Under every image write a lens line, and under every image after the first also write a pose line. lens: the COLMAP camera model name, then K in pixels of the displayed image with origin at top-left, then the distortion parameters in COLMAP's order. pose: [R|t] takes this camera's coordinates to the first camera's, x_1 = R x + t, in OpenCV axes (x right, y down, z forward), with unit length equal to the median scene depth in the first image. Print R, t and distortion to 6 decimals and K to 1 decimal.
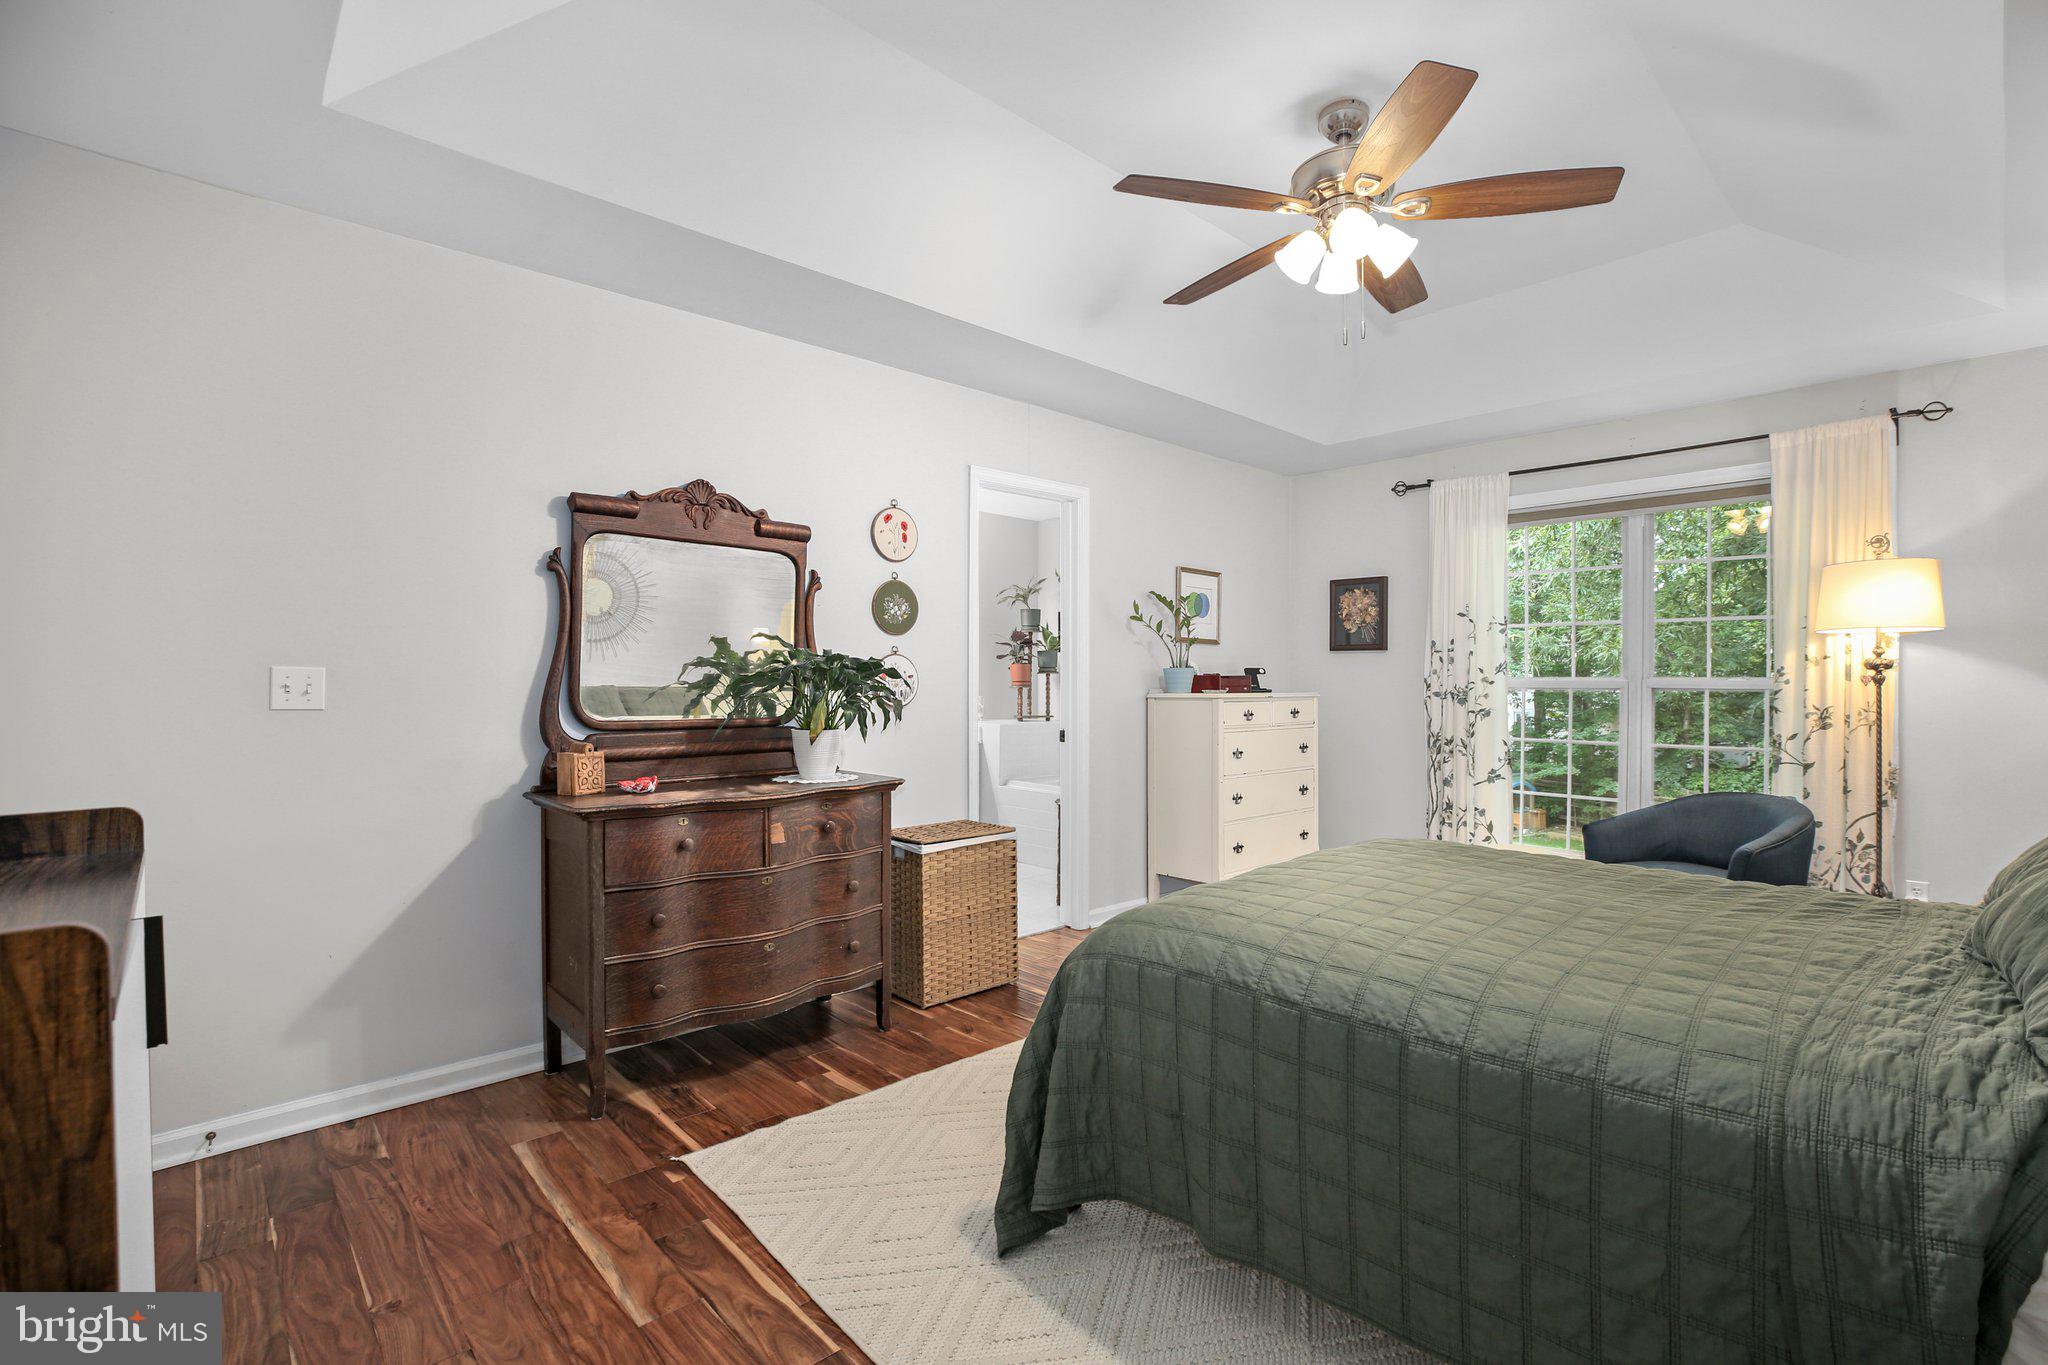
lens RADIAL K [[935.7, 0, 1026.6], [0, 935.7, 690.0], [0, 0, 1]] dist [-0.036936, 0.009264]
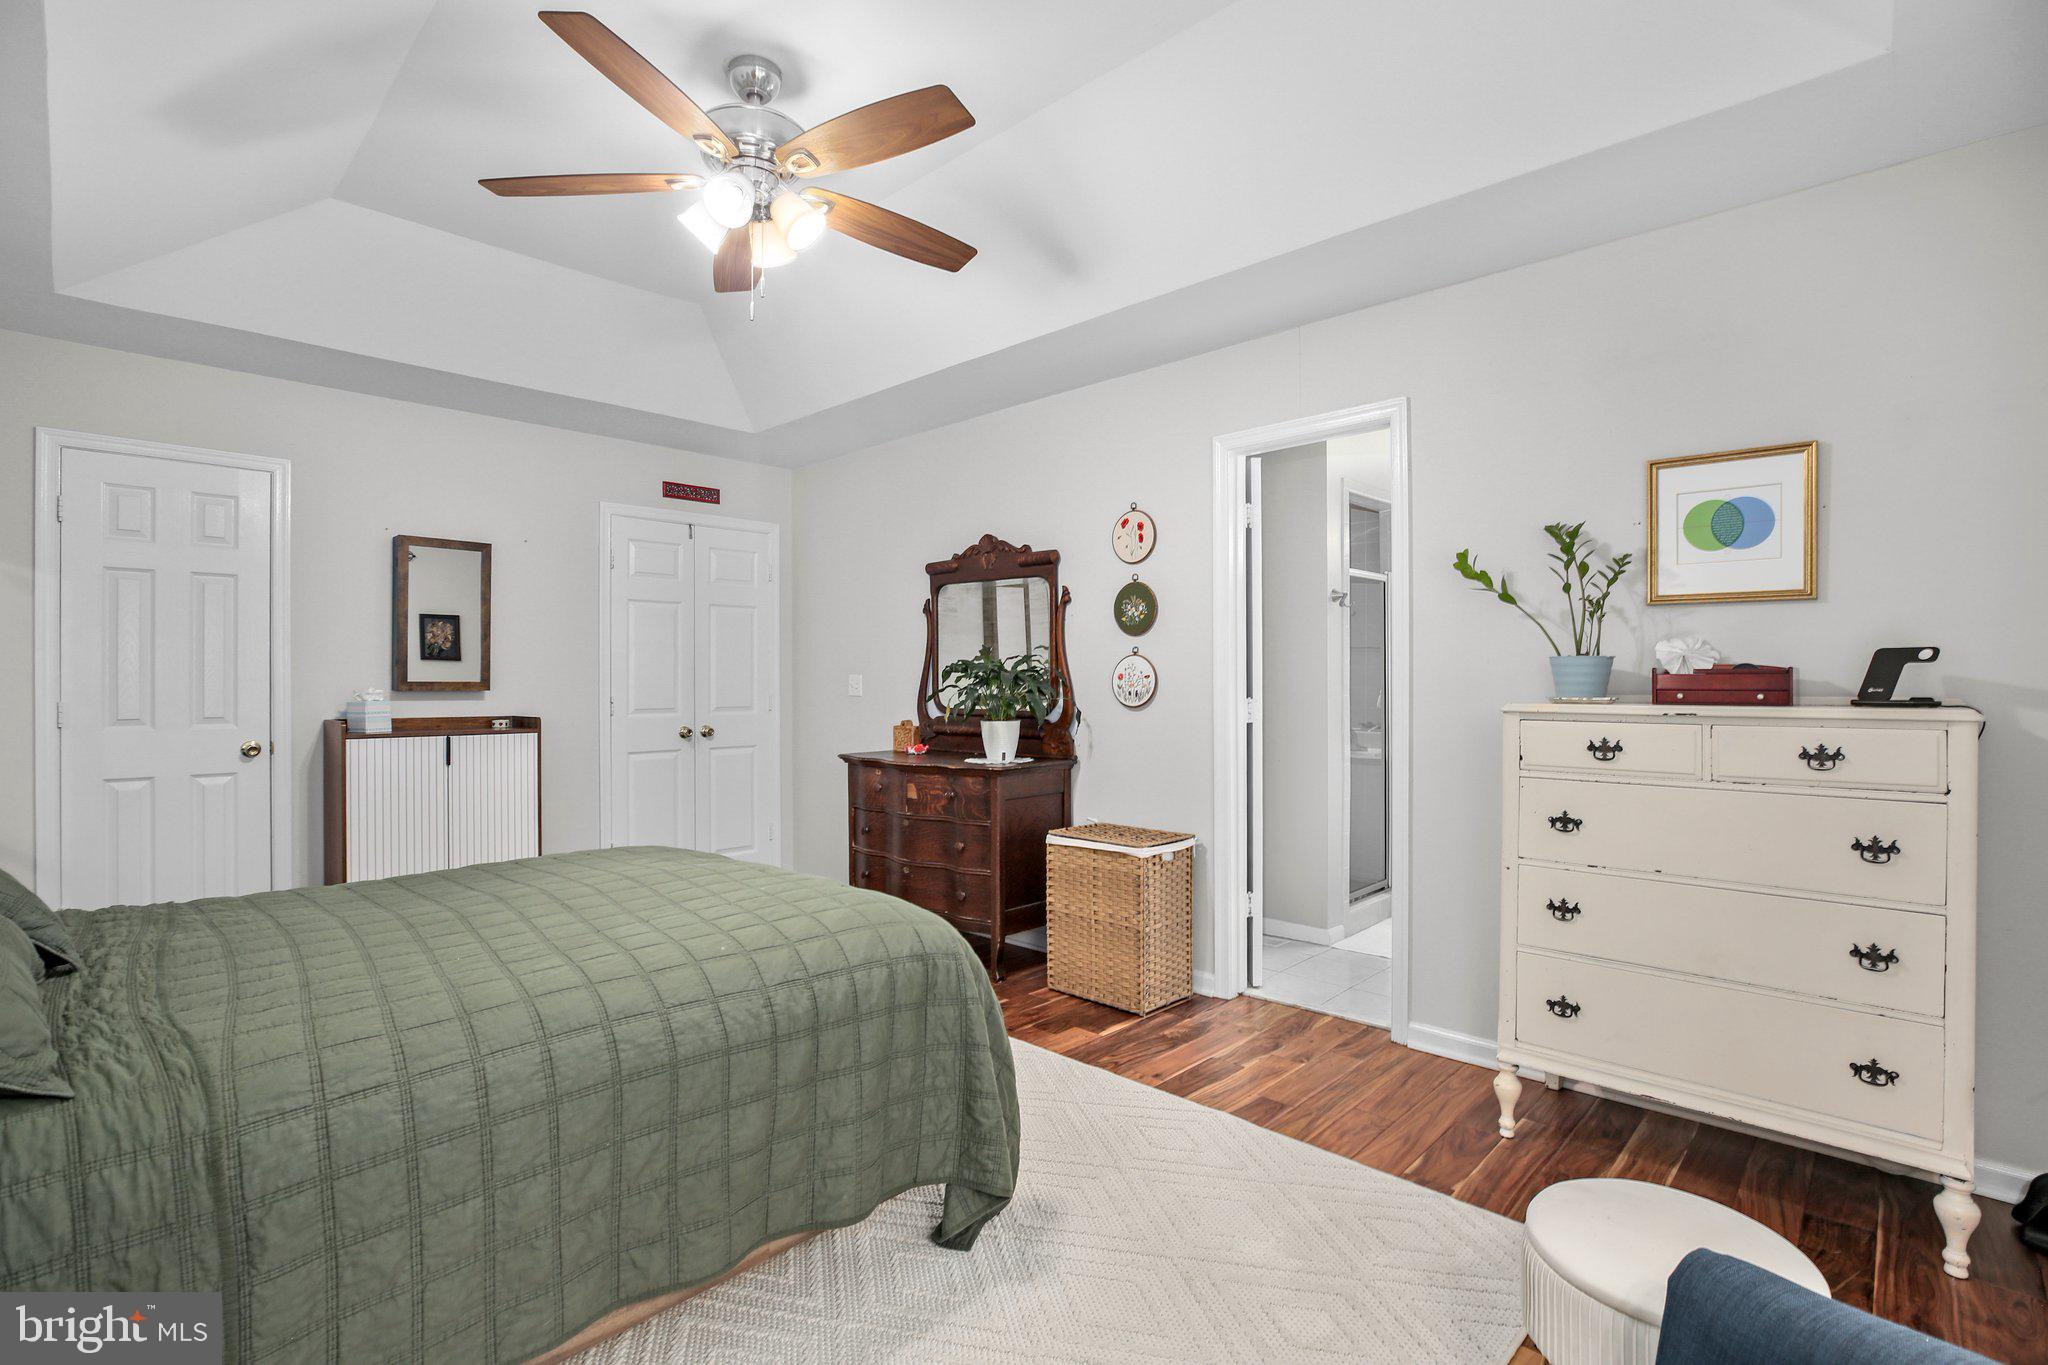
lens RADIAL K [[935.7, 0, 1017.1], [0, 935.7, 676.4], [0, 0, 1]] dist [-0.036936, 0.009264]
pose [[0.058507, -0.004813, -0.998275, 0.866253], [-0.006465, 0.999966, -0.005200, -0.008658], [0.998266, 0.006758, 0.058474, 0.814341]]
